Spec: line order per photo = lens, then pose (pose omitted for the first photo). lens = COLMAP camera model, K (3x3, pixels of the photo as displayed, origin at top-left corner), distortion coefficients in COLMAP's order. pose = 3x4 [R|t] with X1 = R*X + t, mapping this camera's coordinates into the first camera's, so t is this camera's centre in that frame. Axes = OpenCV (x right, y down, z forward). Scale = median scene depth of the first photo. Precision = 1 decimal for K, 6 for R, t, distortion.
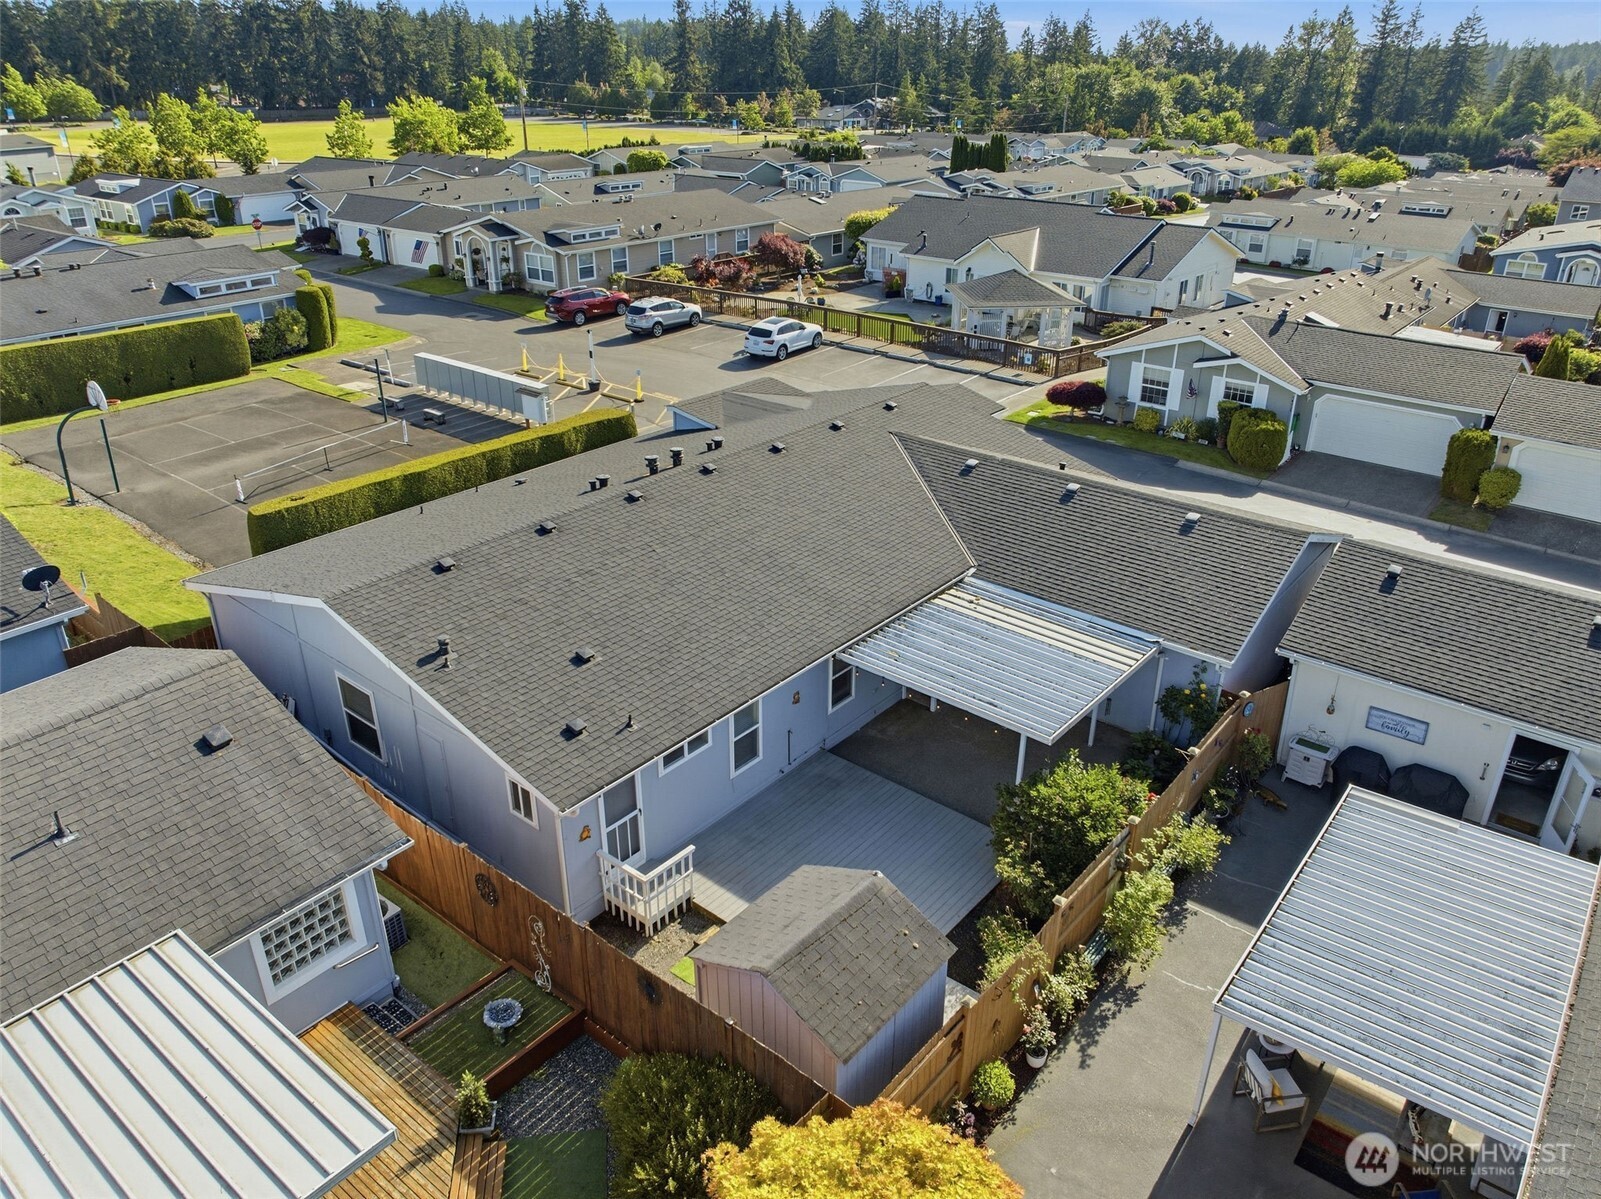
lens RADIAL K [[1145.4, 0, 769.5], [0, 1145.4, 599.7], [0, 0, 1]] dist [-0.064485, 0.054863]
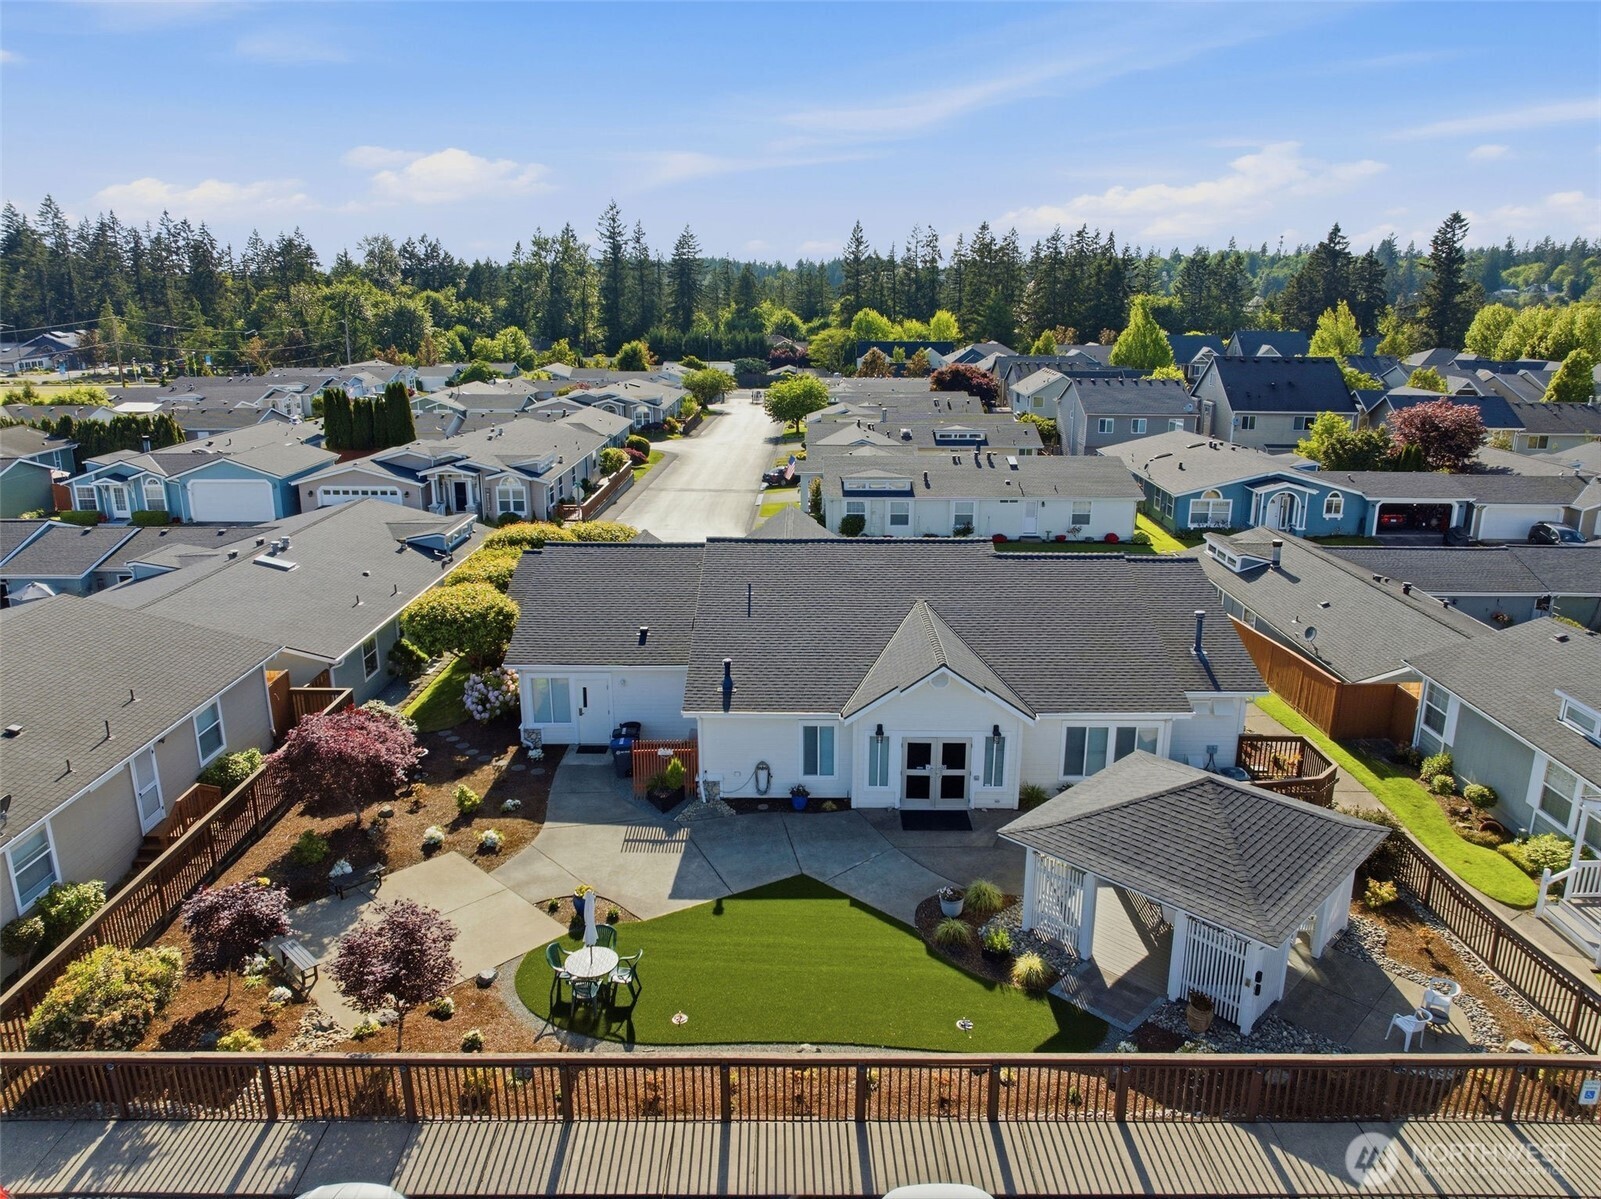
lens RADIAL K [[1145.4, 0, 769.5], [0, 1145.4, 599.7], [0, 0, 1]] dist [-0.064485, 0.054863]
pose [[0.774953, -0.181132, 0.605507, -0.031135], [0.279946, 0.957319, -0.071912, -0.077684], [-0.566638, 0.225238, 0.792584, 0.157811]]
